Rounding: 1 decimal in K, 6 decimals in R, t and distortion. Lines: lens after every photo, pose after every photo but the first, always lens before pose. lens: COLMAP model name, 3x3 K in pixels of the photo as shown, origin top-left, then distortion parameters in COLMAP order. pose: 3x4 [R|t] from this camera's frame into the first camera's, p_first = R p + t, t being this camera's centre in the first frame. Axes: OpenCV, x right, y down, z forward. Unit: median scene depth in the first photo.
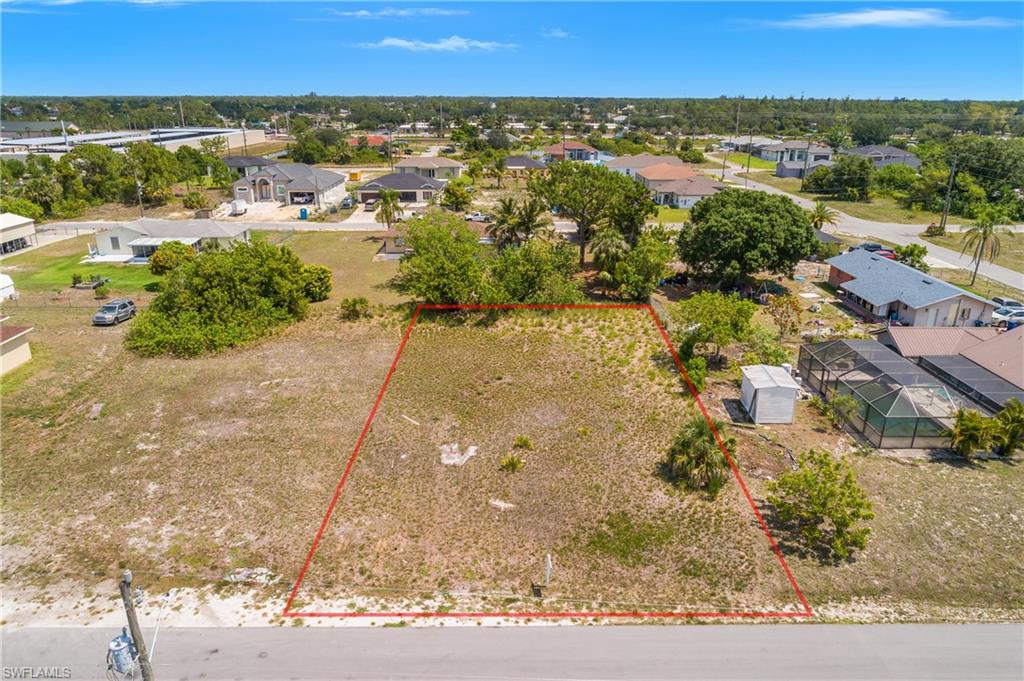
lens RADIAL K [[682.9, 0, 514.2], [0, 682.9, 341.8], [0, 0, 1]] dist [-0.008894, 0.005576]
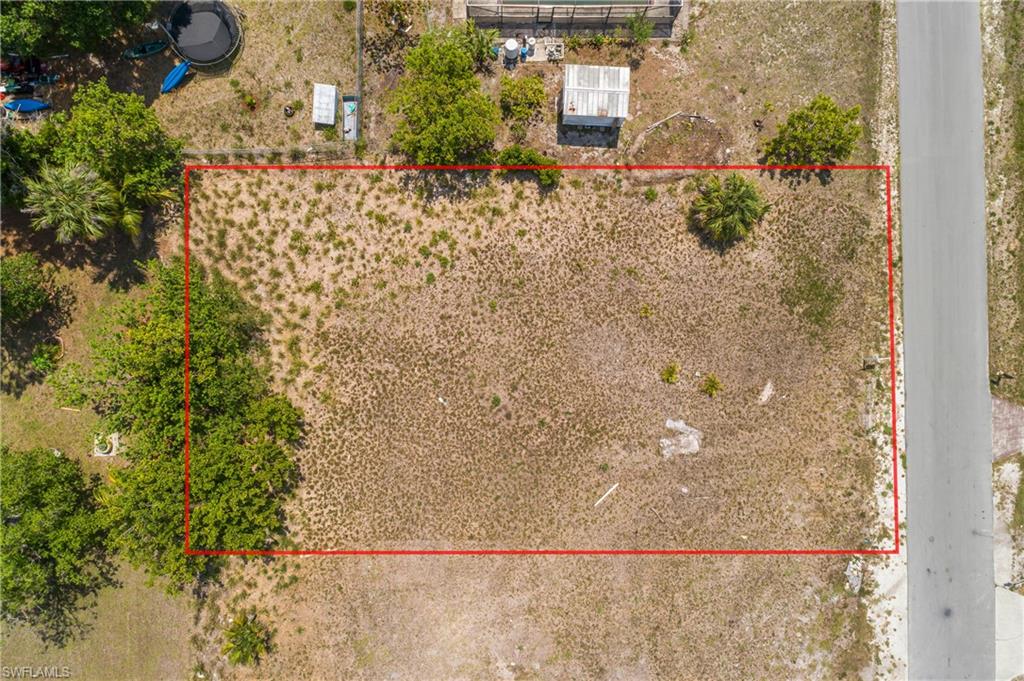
lens RADIAL K [[682.9, 0, 514.2], [0, 682.9, 341.8], [0, 0, 1]] dist [-0.008894, 0.005576]
pose [[0.001747, -0.999962, 0.008588, 0.068851], [0.323607, 0.008691, 0.946152, -1.169671], [-0.946190, 0.001126, 0.323610, 1.194638]]
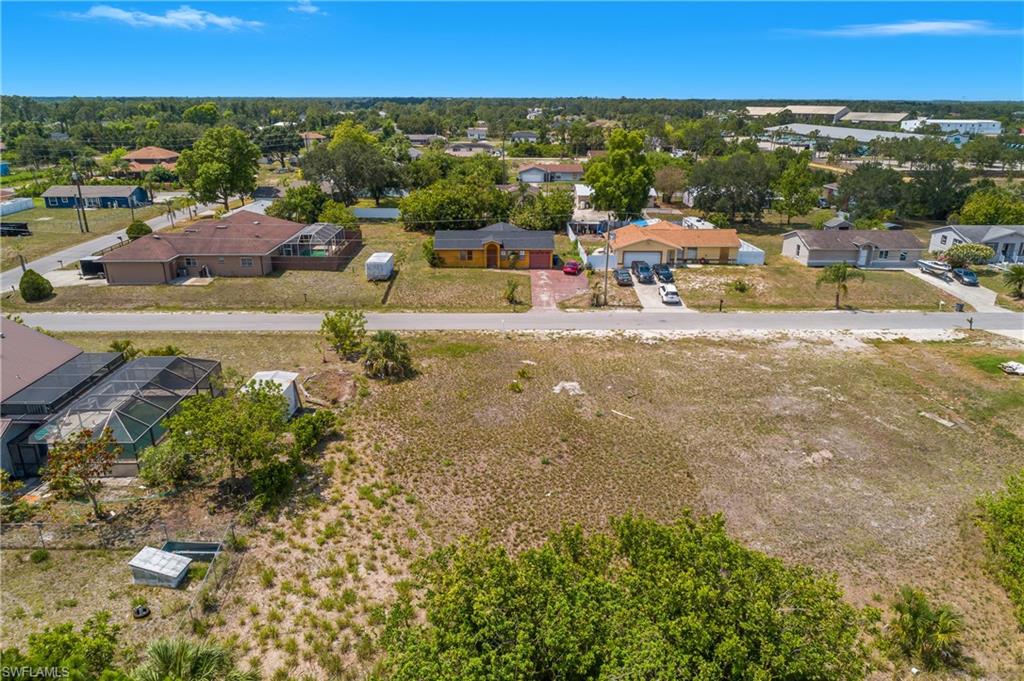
lens RADIAL K [[682.9, 0, 514.2], [0, 682.9, 341.8], [0, 0, 1]] dist [-0.008894, 0.005576]
pose [[-0.999878, -0.006298, -0.014292, 0.044602], [-0.013968, 0.769941, 0.637962, -0.926035], [0.006986, 0.638084, -0.769935, 2.524833]]
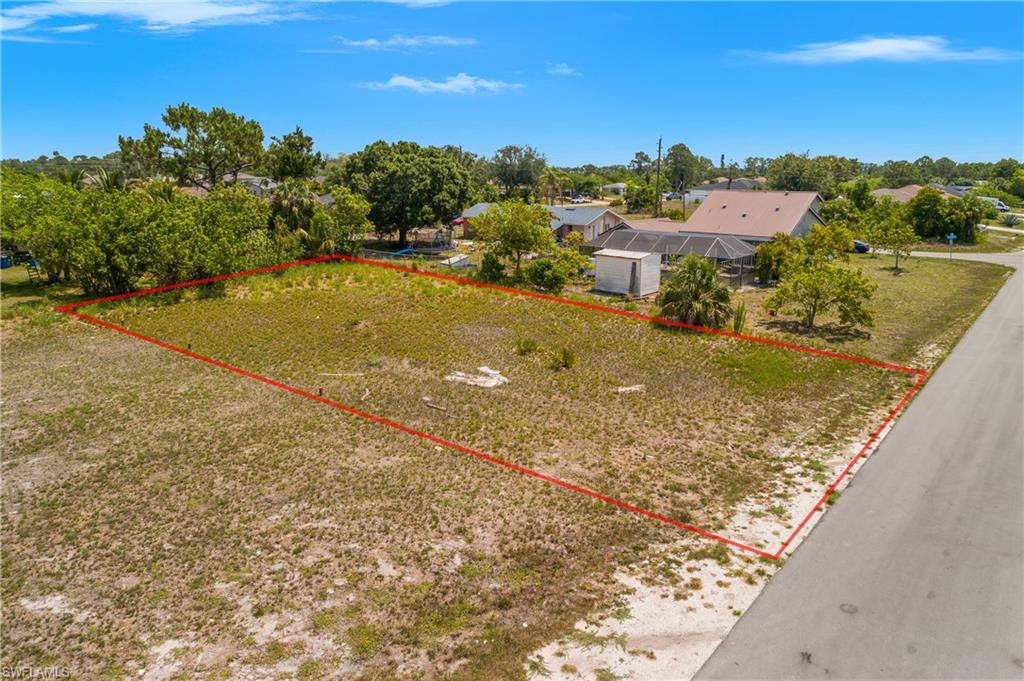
lens RADIAL K [[682.9, 0, 514.2], [0, 682.9, 341.8], [0, 0, 1]] dist [-0.008894, 0.005576]
pose [[0.646445, -0.188807, 0.739230, -0.731708], [0.257013, 0.966157, 0.022012, 0.164287], [-0.718368, 0.175762, 0.673094, 0.680501]]
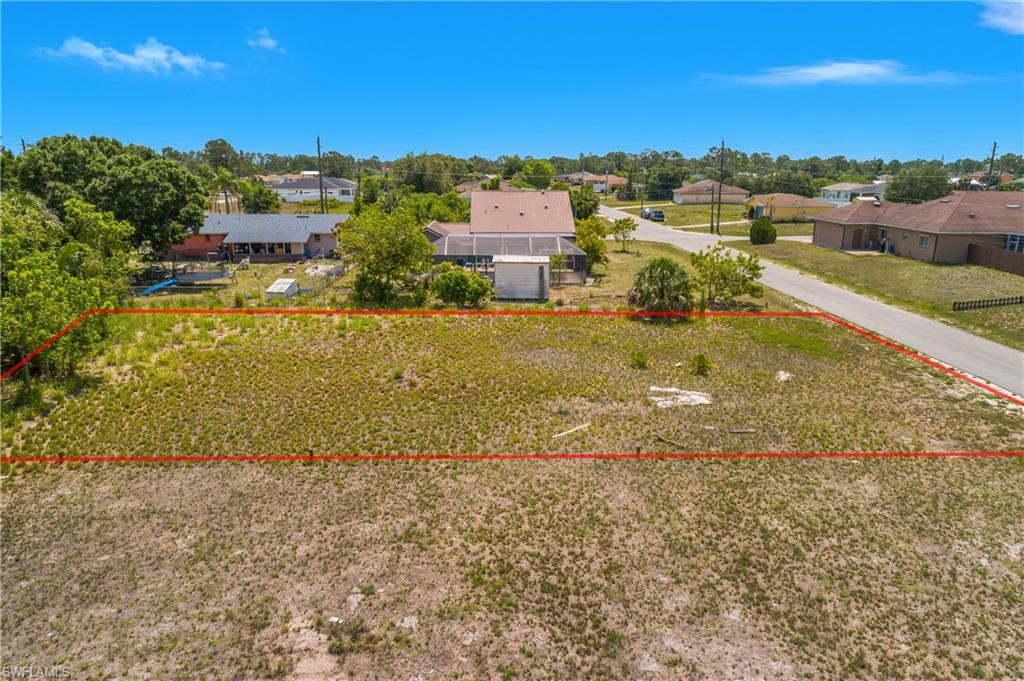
lens RADIAL K [[682.9, 0, 514.2], [0, 682.9, 341.8], [0, 0, 1]] dist [-0.008894, 0.005576]
pose [[-0.021914, -0.254607, 0.966796, -0.924593], [0.337195, 0.908484, 0.246894, -0.130157], [-0.941180, 0.331409, 0.065943, 1.436313]]
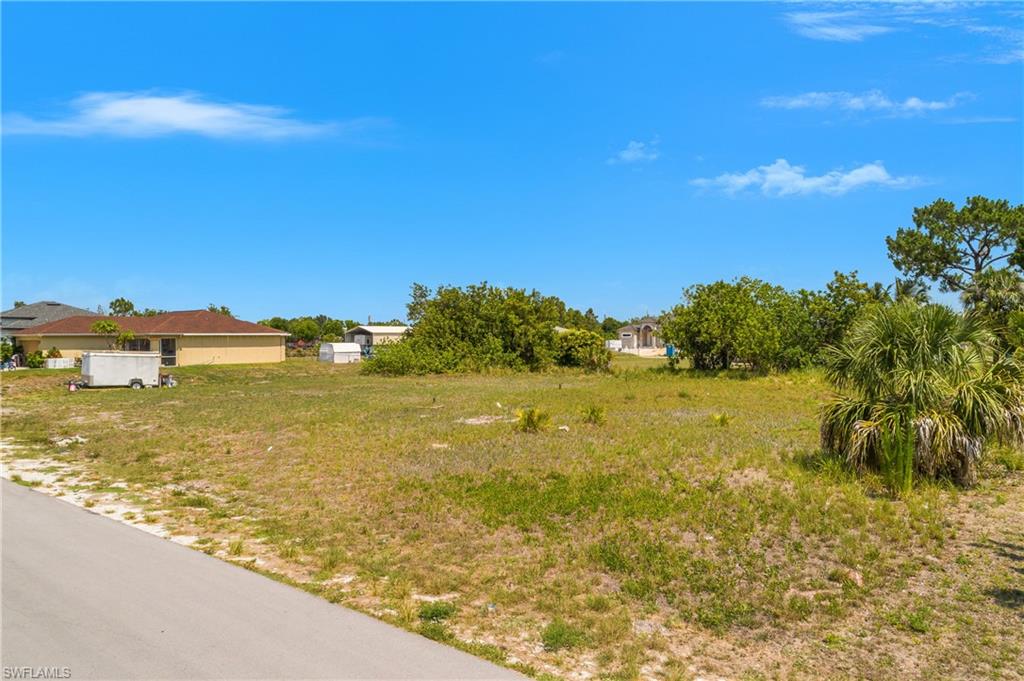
lens RADIAL K [[682.9, 0, 514.2], [0, 682.9, 341.8], [0, 0, 1]] dist [-0.008894, 0.005576]
pose [[0.779861, -0.002890, -0.625946, 0.416825], [-0.204715, 0.943821, -0.259410, 0.333058], [0.591531, 0.330444, 0.735458, 0.714241]]
